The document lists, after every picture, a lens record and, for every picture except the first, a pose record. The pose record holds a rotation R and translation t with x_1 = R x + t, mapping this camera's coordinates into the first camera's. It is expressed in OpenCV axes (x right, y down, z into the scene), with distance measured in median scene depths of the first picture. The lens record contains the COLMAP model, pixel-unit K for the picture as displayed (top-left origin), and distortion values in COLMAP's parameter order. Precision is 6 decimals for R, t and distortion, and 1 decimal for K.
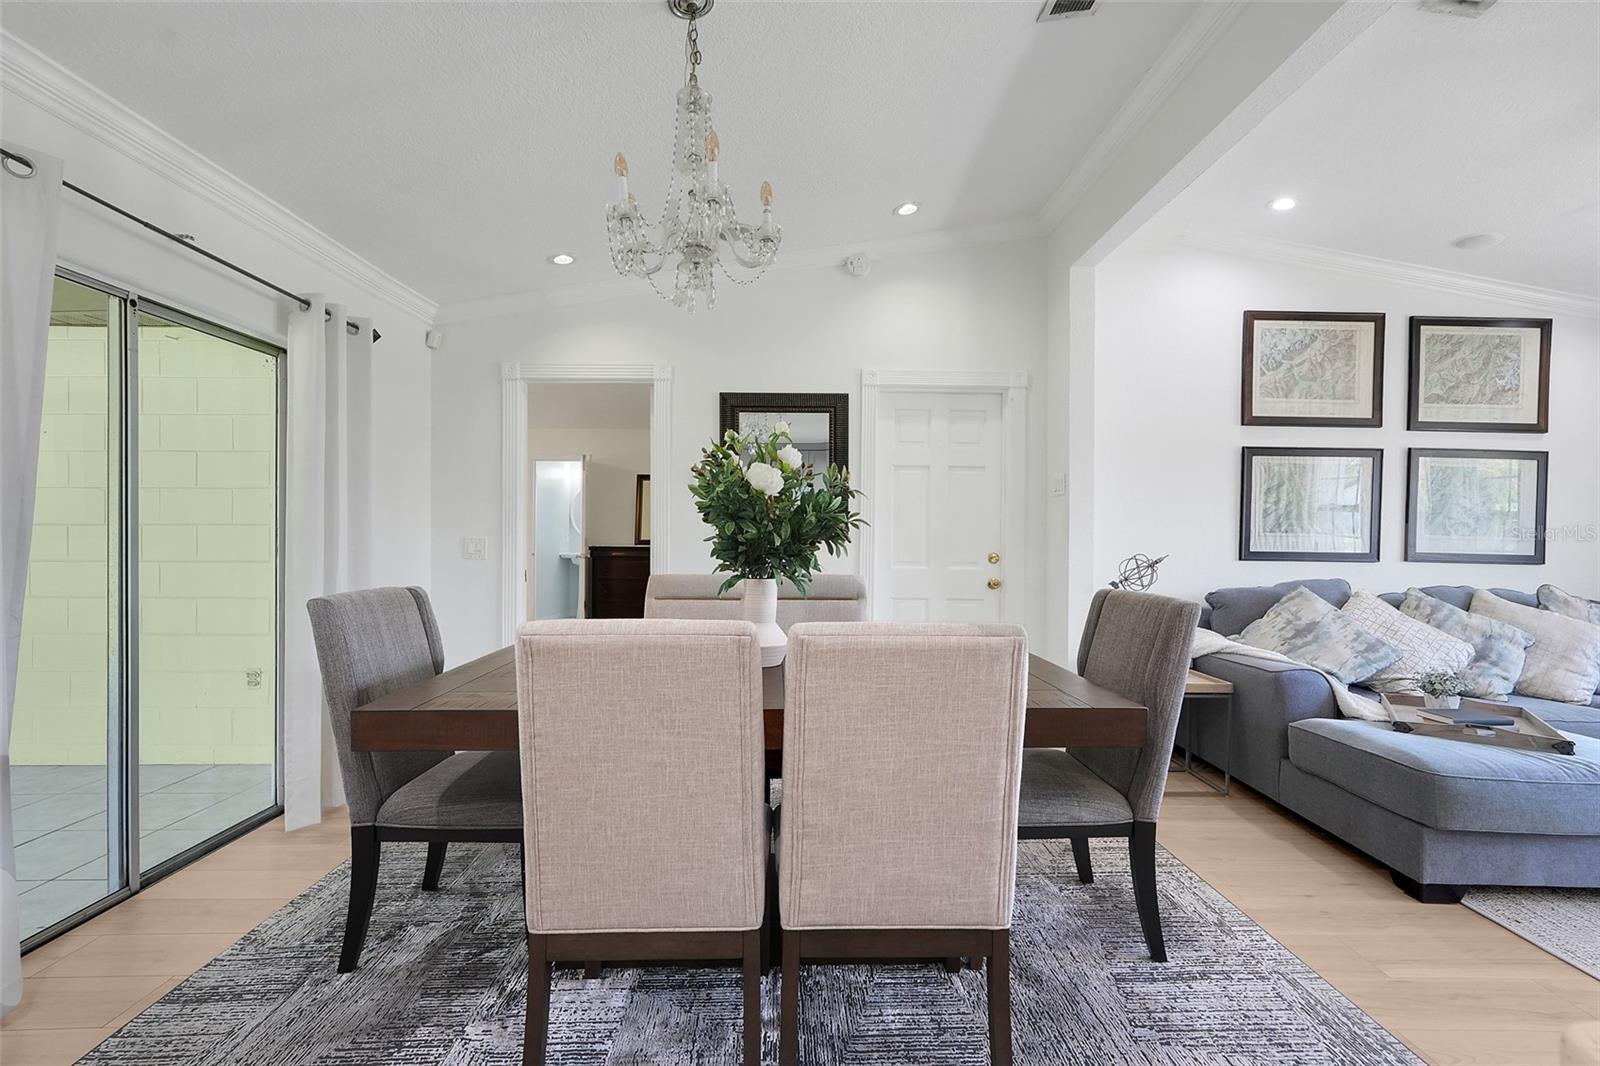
lens RADIAL K [[708.1, 0, 800.5], [0, 708.1, 531.0], [0, 0, 1]] dist [-0.005778, 0.003216]
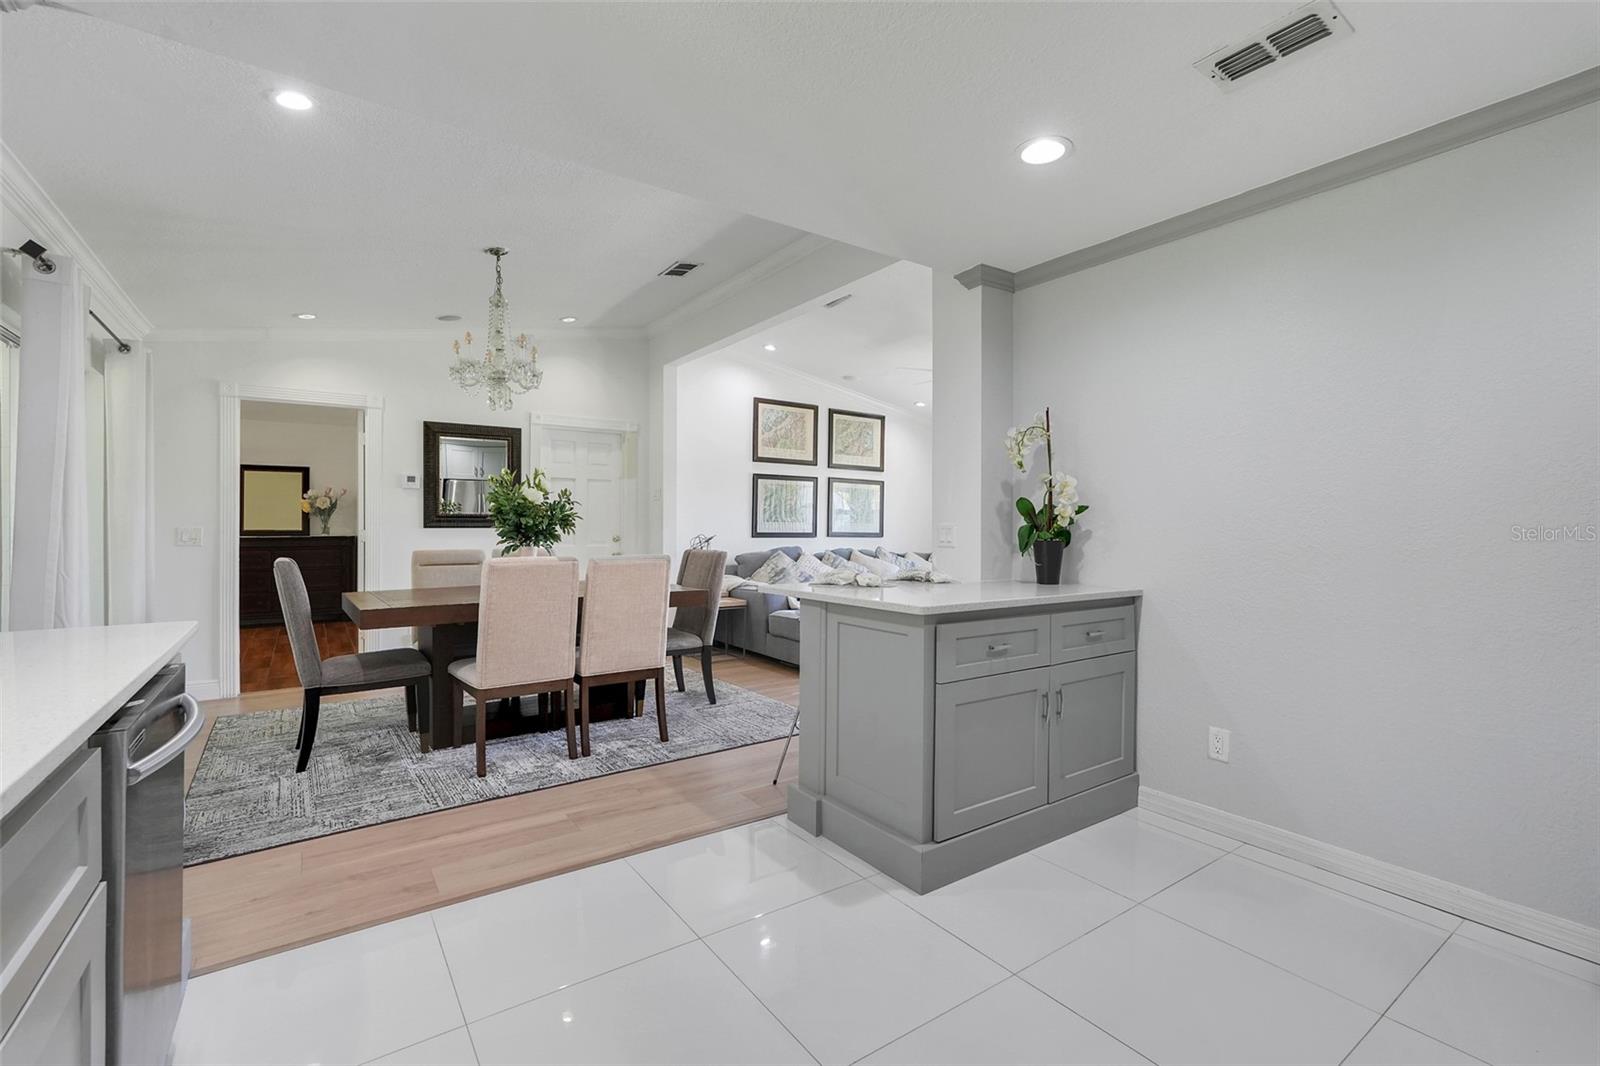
lens RADIAL K [[708.1, 0, 797.1], [0, 708.1, 527.3], [0, 0, 1]] dist [-0.005778, 0.003216]
pose [[0.828955, -0.007137, 0.559270, -0.282430], [0.002309, 0.999954, 0.009338, -0.000711], [-0.559310, -0.006449, 0.828933, -0.543491]]
